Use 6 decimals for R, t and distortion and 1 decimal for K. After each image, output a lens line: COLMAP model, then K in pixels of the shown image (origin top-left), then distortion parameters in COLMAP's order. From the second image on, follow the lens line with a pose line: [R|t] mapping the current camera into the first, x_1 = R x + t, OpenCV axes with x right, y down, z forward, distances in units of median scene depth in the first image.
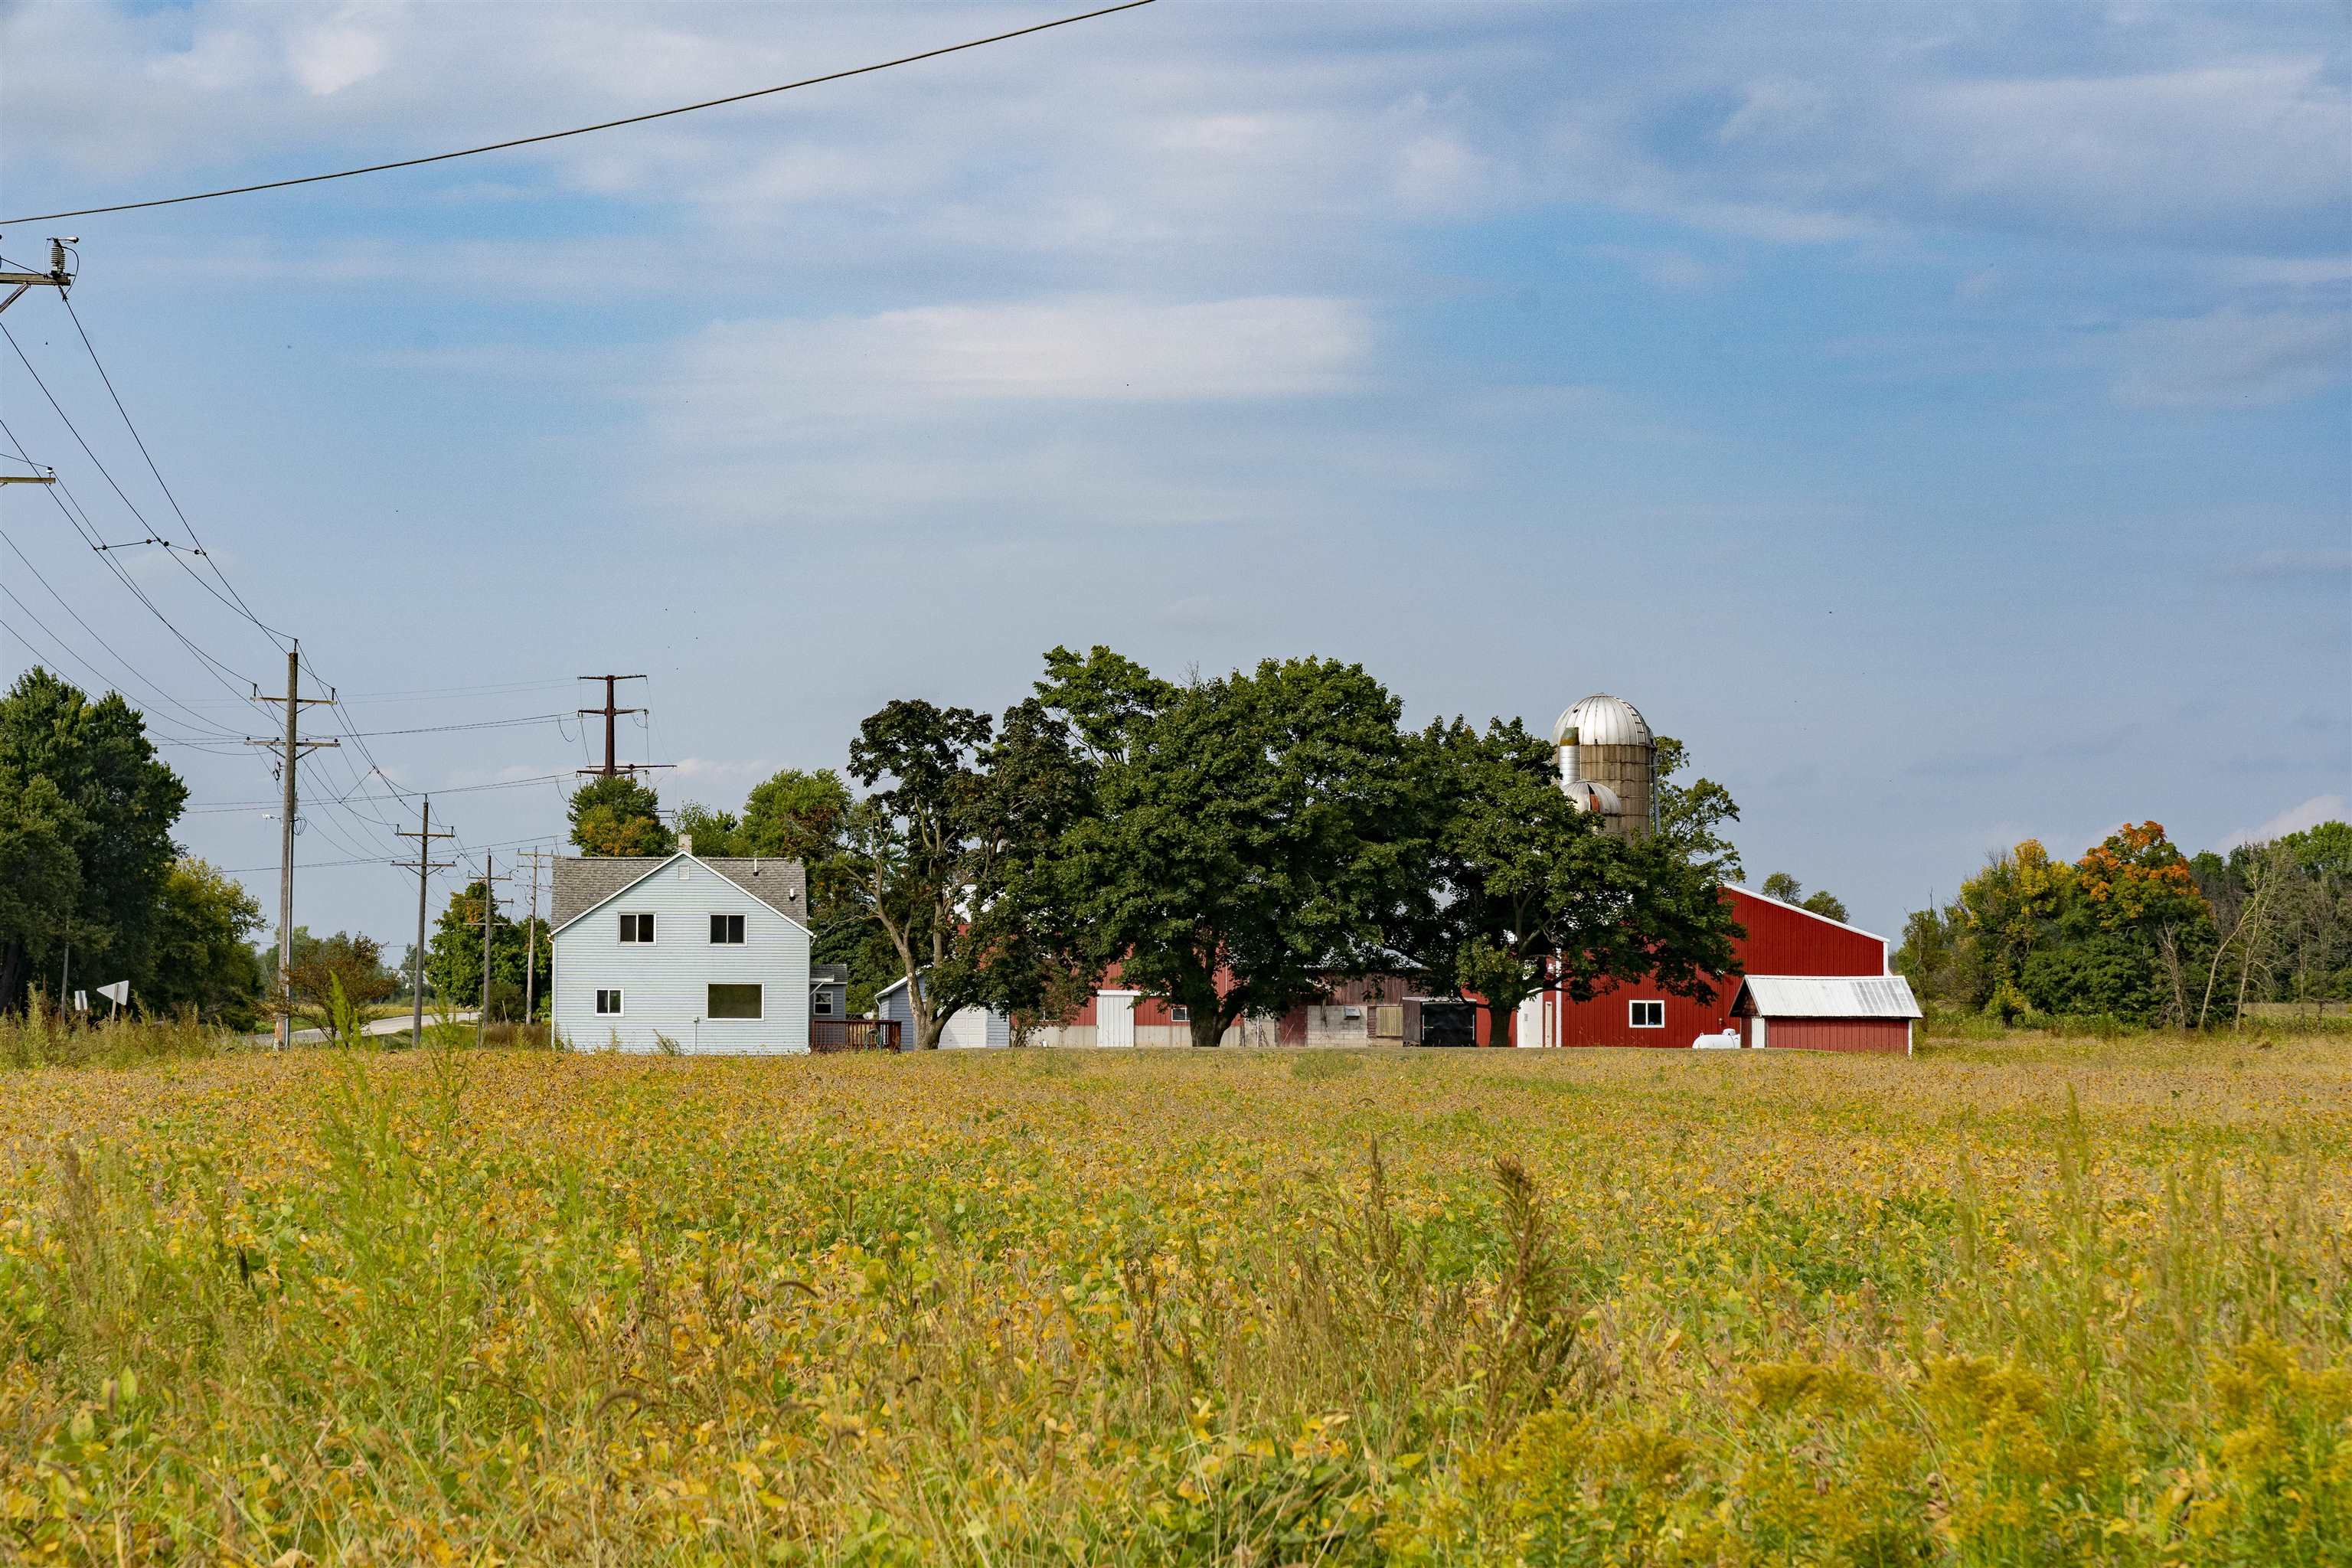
lens RADIAL K [[1028.4, 0, 1176.0], [0, 1028.4, 828.9], [0, 0, 1]] dist [0.000607, -0.000131]
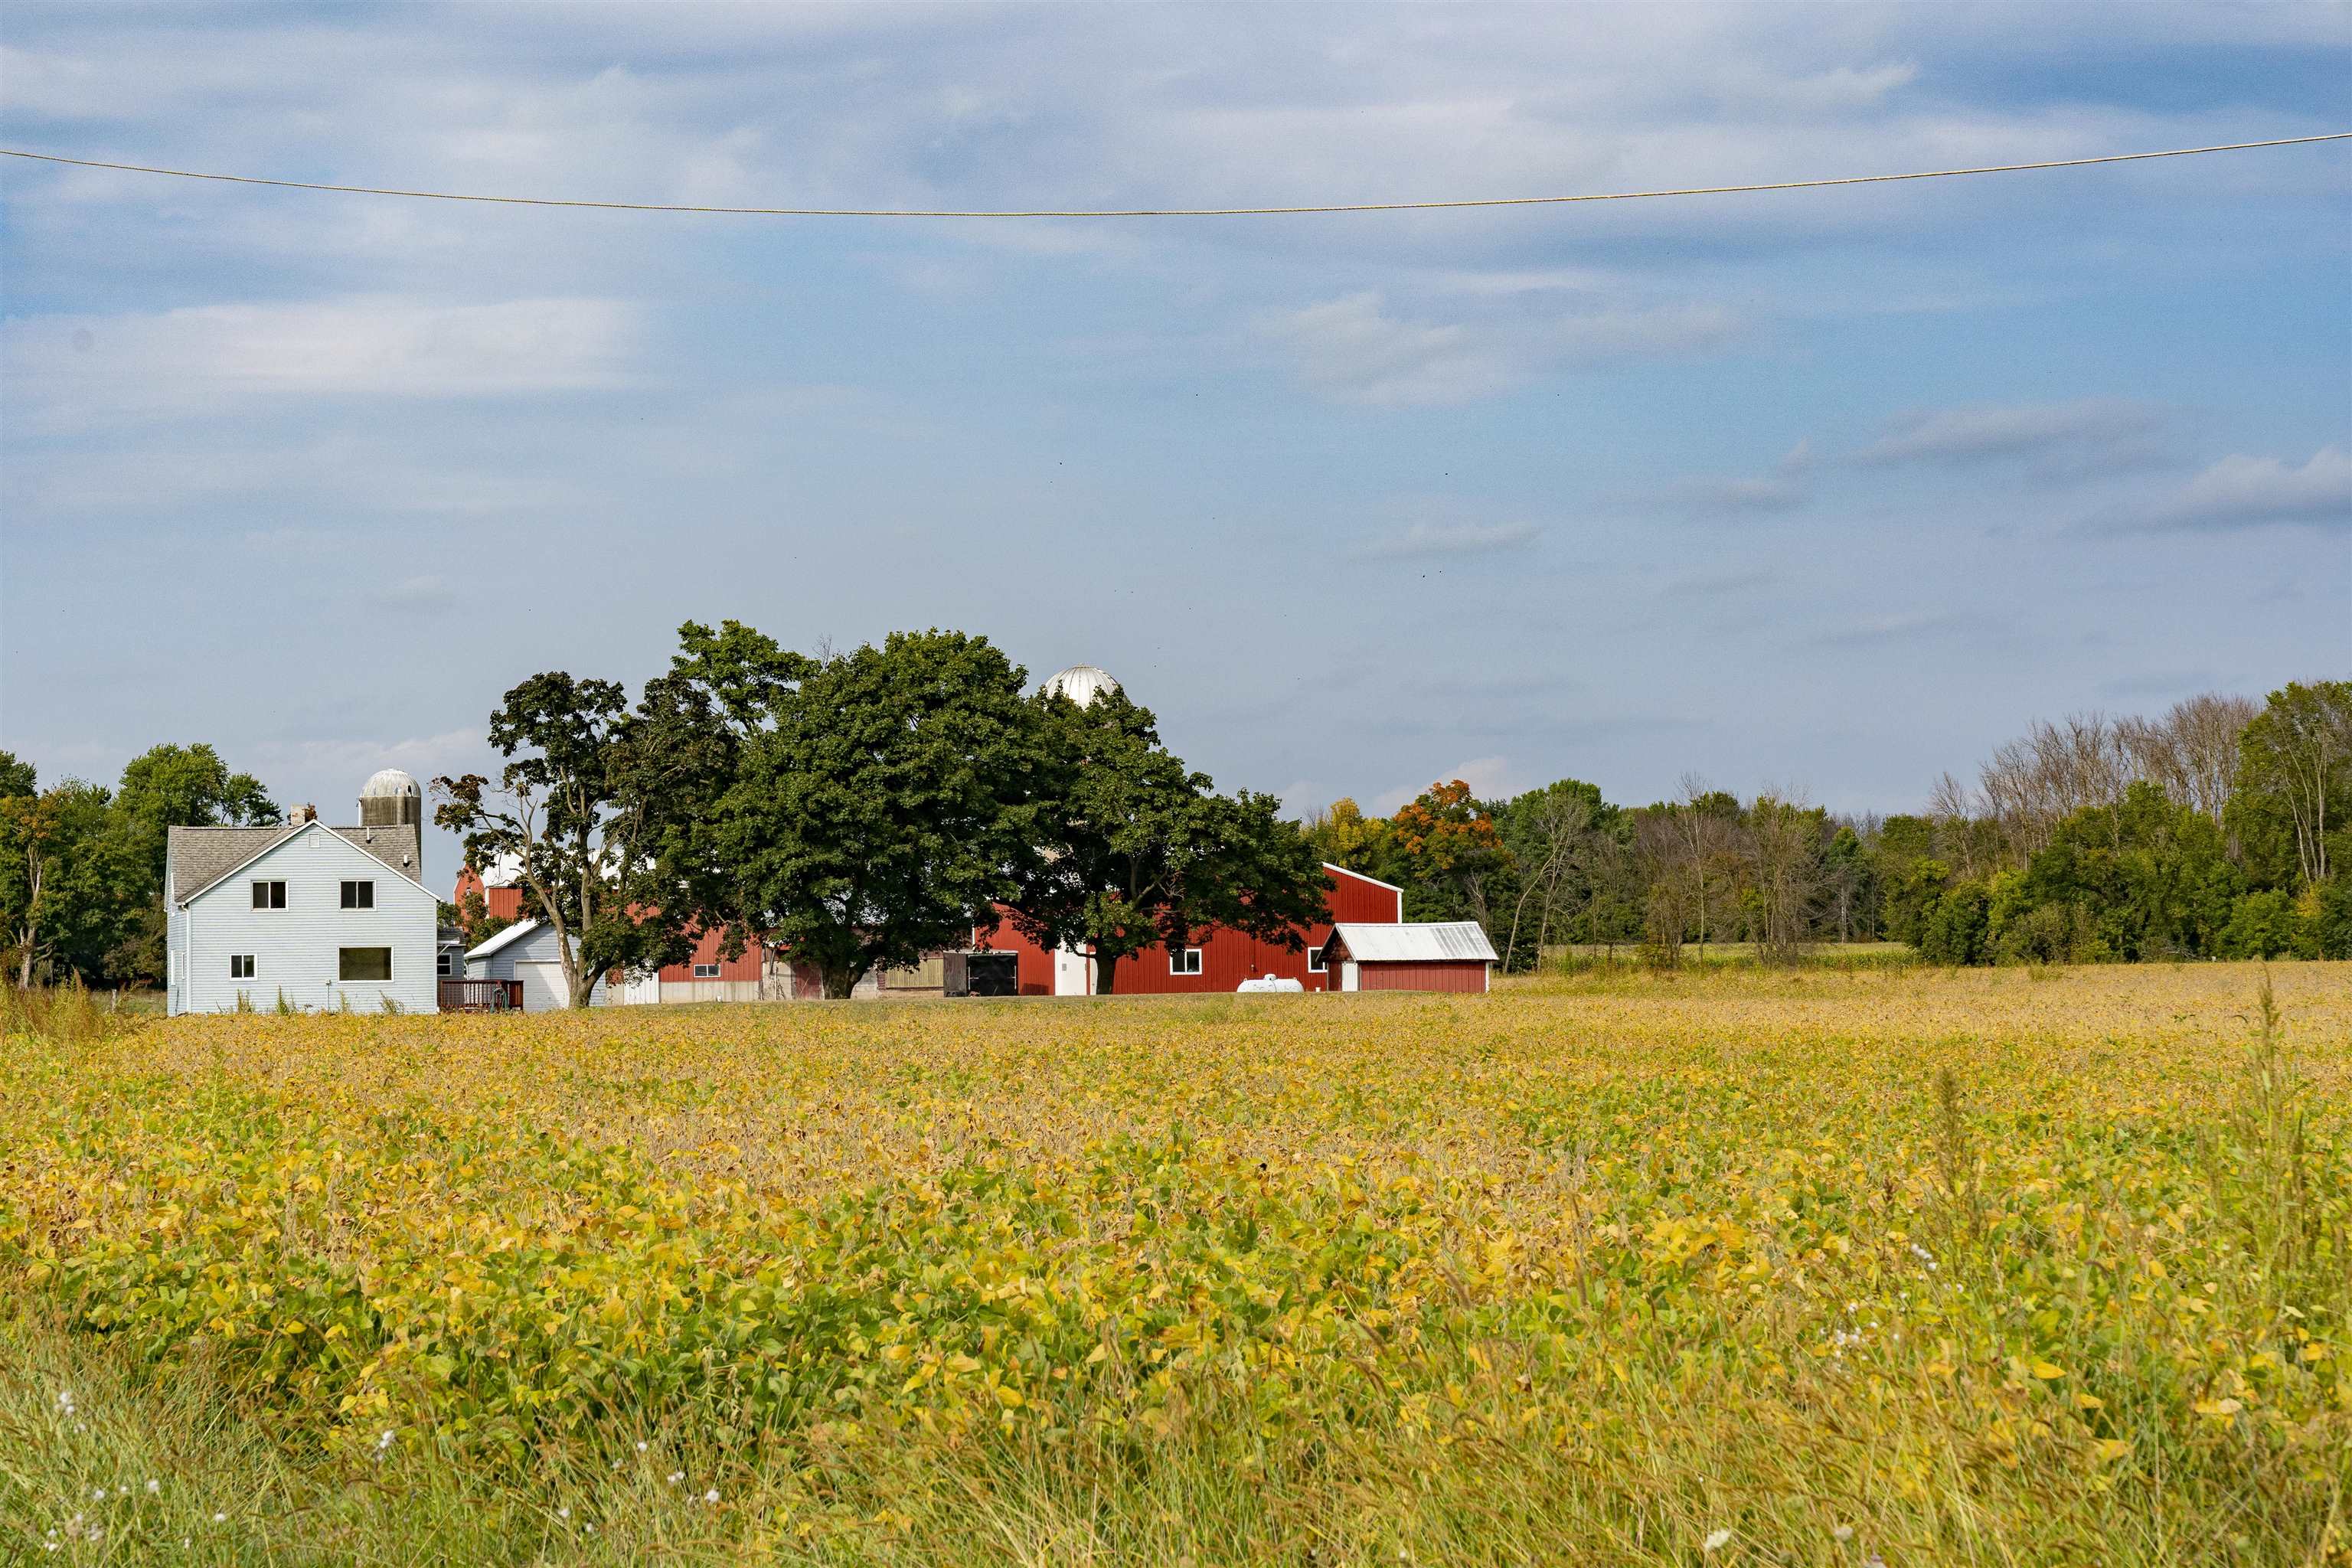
lens RADIAL K [[972.1, 0, 1199.8], [0, 972.1, 781.9], [0, 0, 1]] dist [-0.001972, -0.000242]
pose [[0.999153, -0.010053, 0.039891, 0.366389], [0.010327, 0.999924, -0.006678, -0.001126], [-0.039821, 0.007084, 0.999182, -0.014425]]
